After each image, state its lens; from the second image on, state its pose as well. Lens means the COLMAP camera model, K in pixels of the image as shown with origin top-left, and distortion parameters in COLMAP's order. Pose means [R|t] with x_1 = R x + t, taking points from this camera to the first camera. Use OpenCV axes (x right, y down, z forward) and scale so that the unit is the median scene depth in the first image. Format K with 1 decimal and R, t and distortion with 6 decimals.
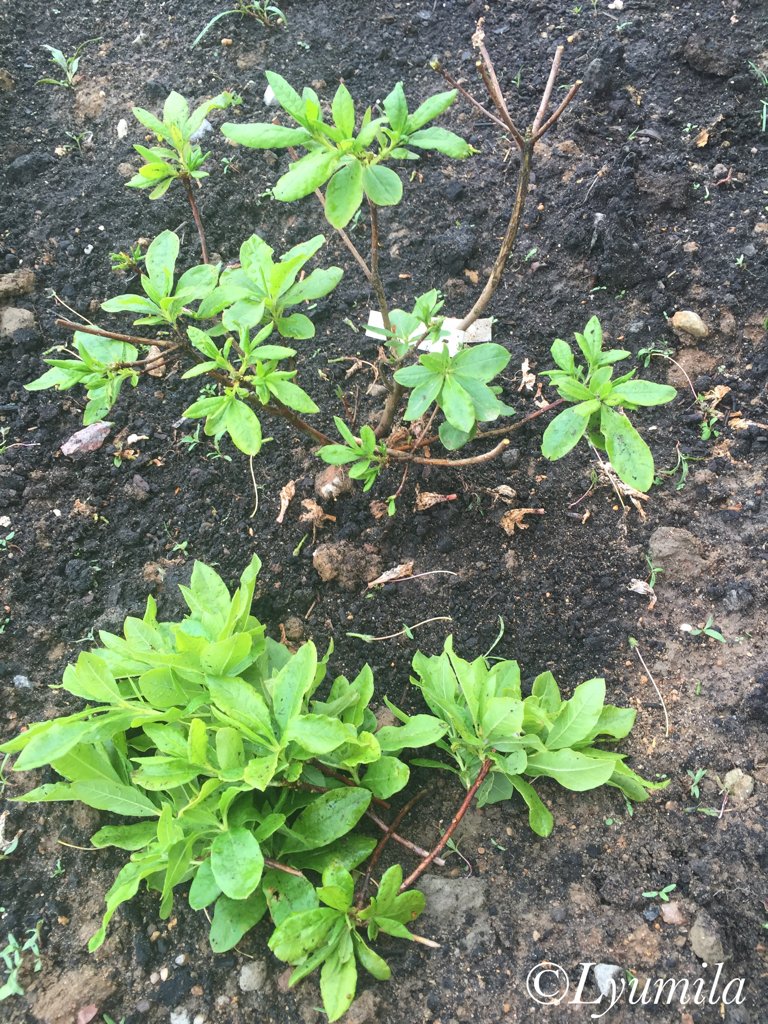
lens RADIAL K [[891.3, 0, 387.7], [0, 891.3, 512.8], [0, 0, 1]] dist [0.100315, -0.114792]
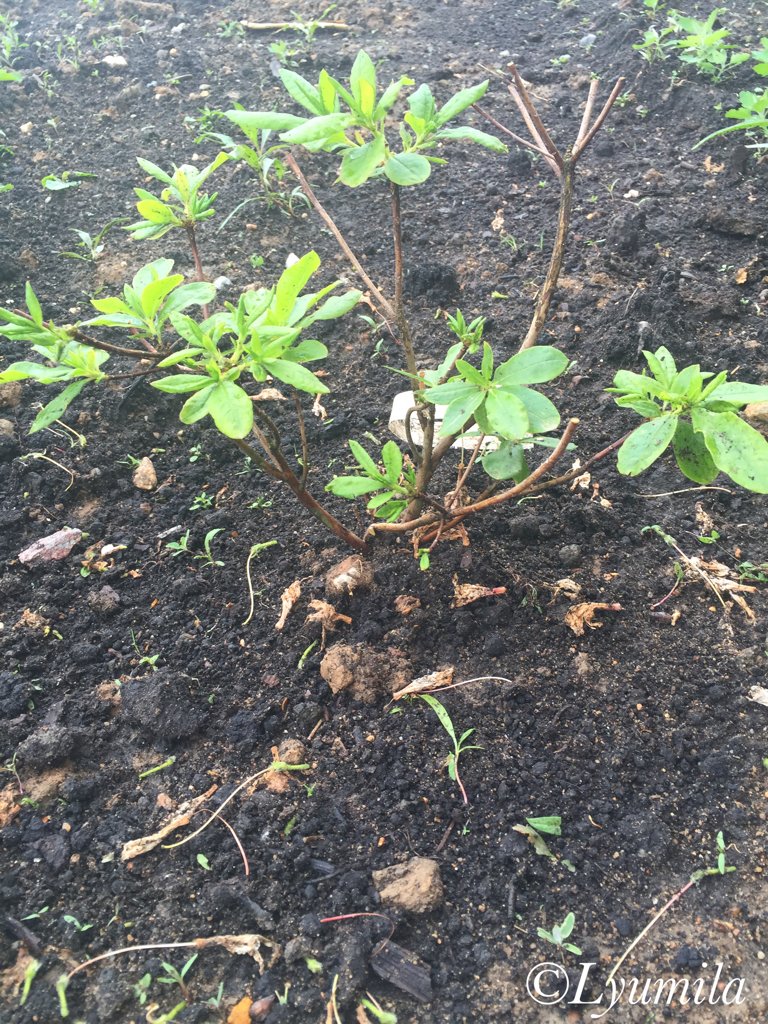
lens RADIAL K [[891.3, 0, 387.7], [0, 891.3, 512.8], [0, 0, 1]] dist [0.100315, -0.114792]
pose [[0.999648, -0.013463, -0.022859, -0.007175], [0.004151, 0.930420, -0.366471, 0.200850], [0.026202, 0.366247, 0.930149, 0.236850]]
